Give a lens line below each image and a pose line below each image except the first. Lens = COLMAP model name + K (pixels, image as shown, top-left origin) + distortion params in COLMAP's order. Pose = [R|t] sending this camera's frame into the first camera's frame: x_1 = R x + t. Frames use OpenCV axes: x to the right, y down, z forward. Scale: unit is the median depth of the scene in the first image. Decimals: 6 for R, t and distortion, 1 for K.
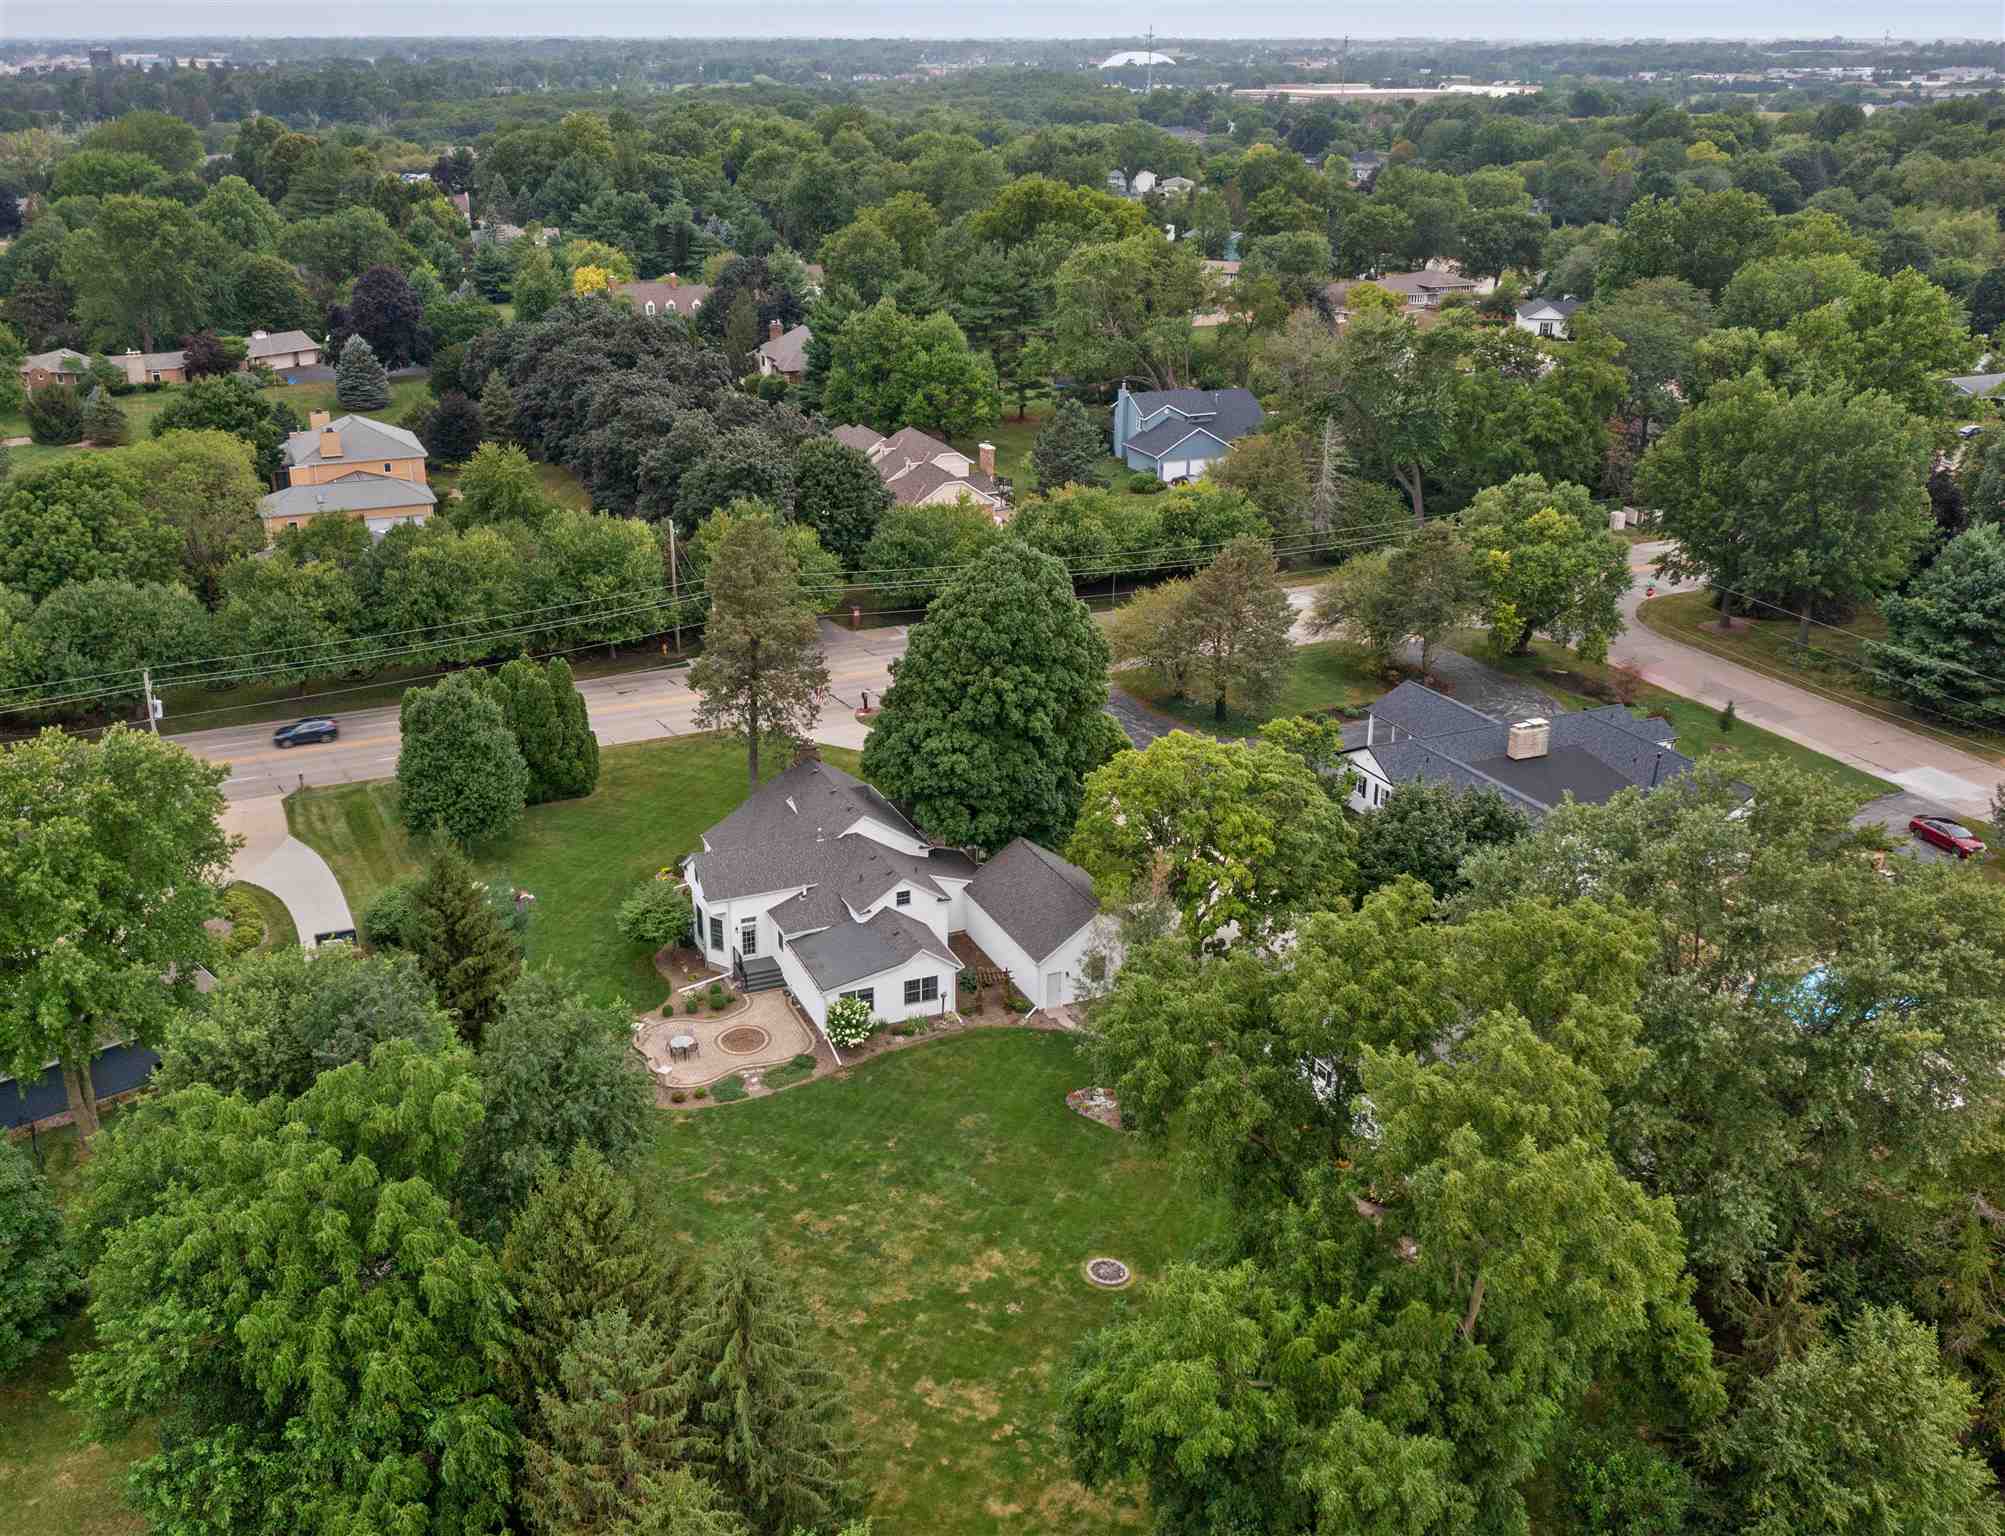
lens RADIAL K [[1841.8, 0, 1002.5], [0, 1841.8, 768.0], [0, 0, 1]] dist [0.006518, 0.001625]
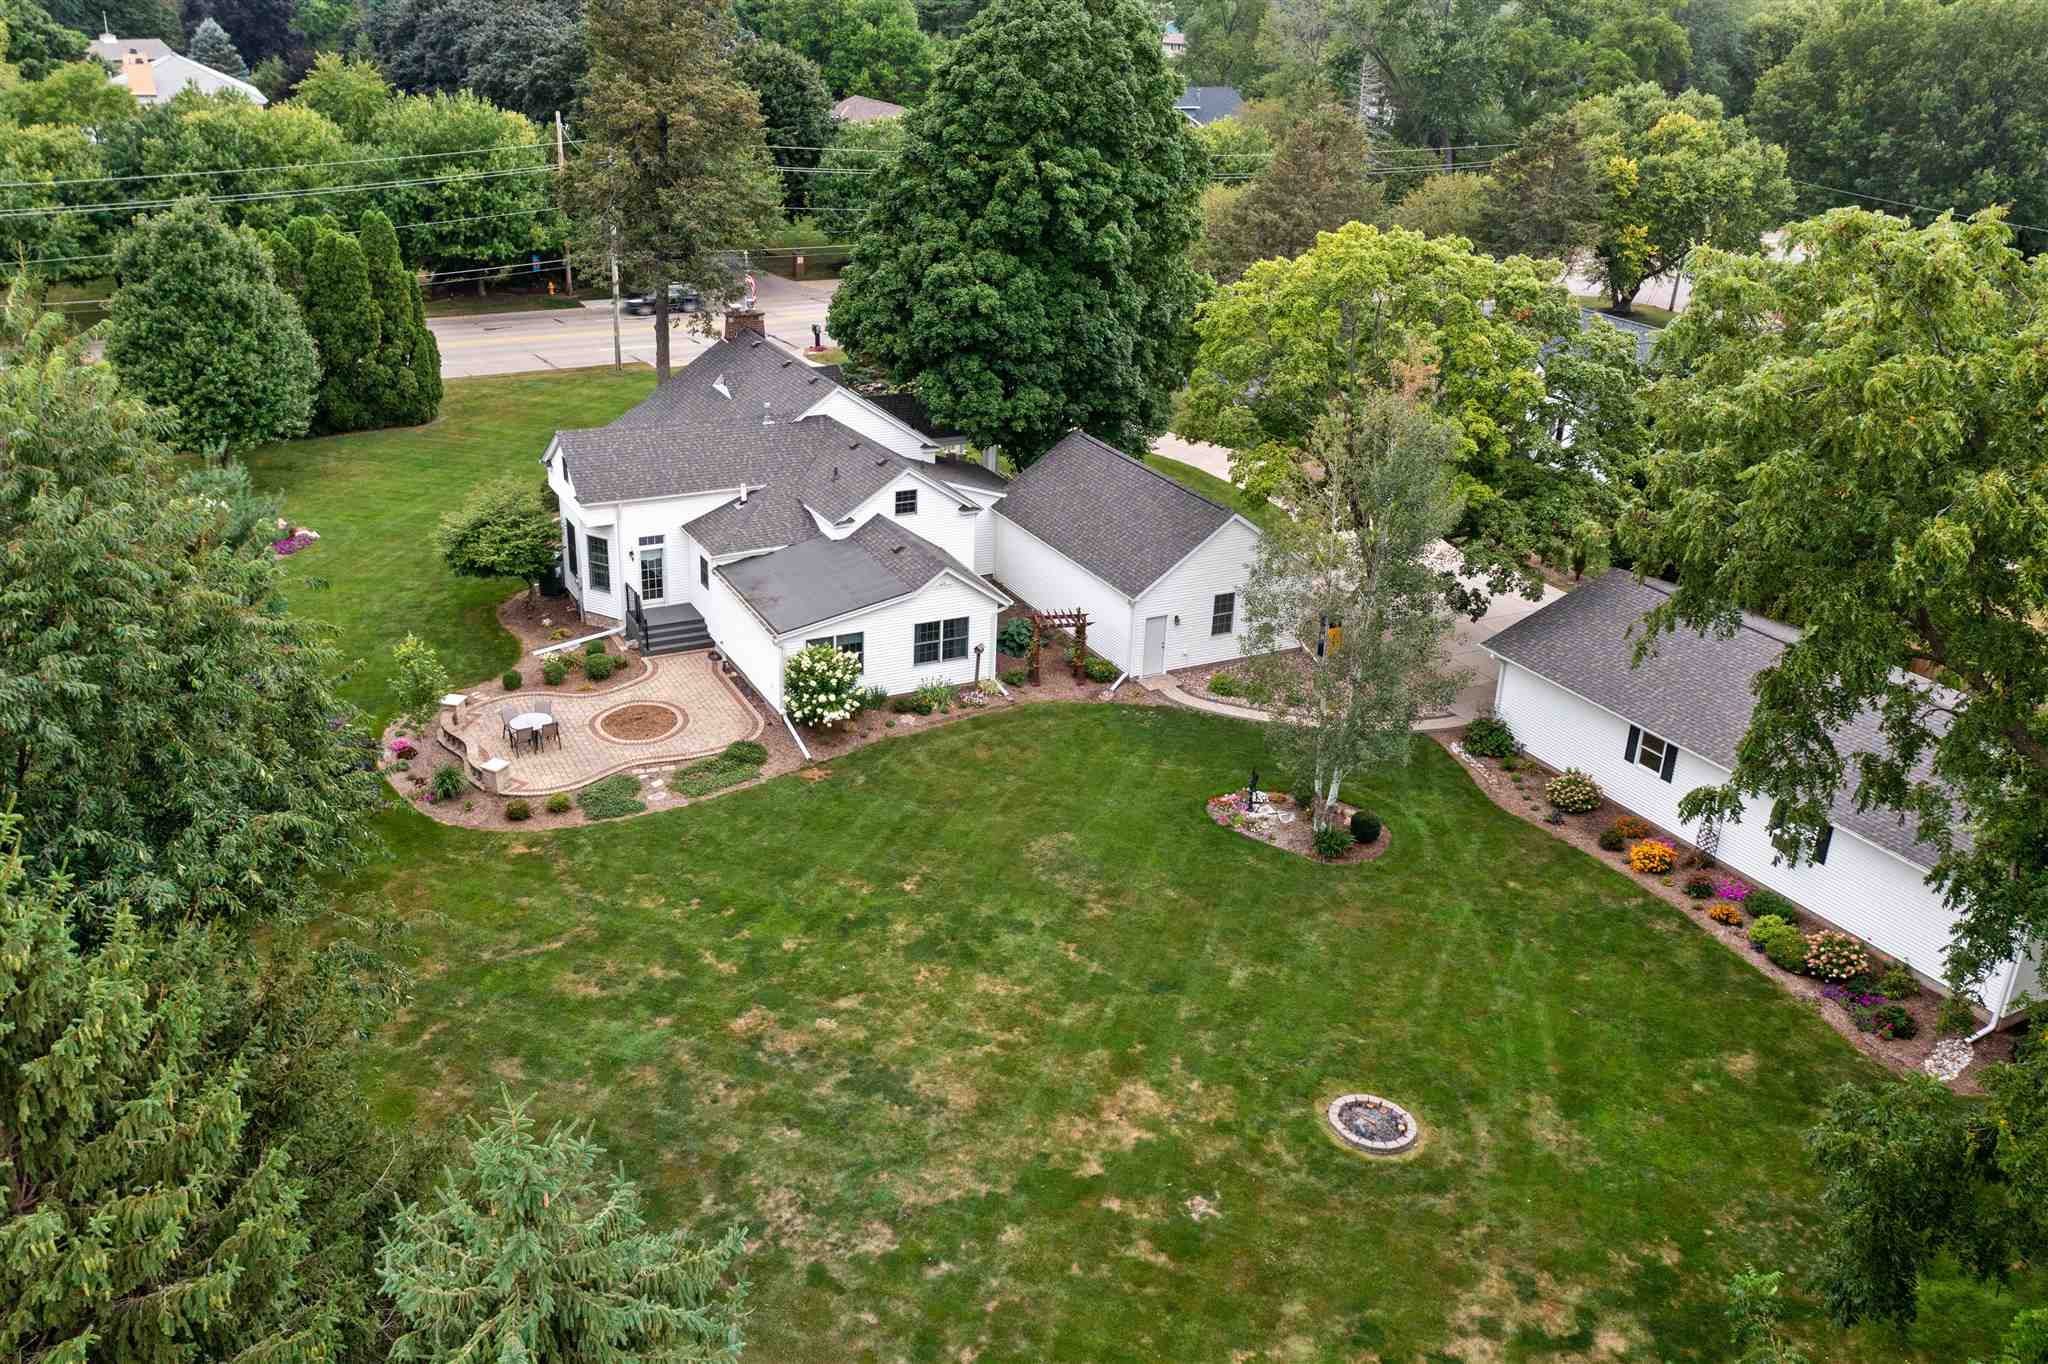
lens RADIAL K [[1691.3, 0, 1041.1], [0, 1691.3, 620.4], [0, 0, 1]] dist [0.005905, 0.007301]
pose [[0.997073, -0.000478, 0.076458, -0.053127], [-0.000384, 0.999937, 0.011262, 0.106180], [-0.076458, -0.011258, 0.997009, 0.441886]]
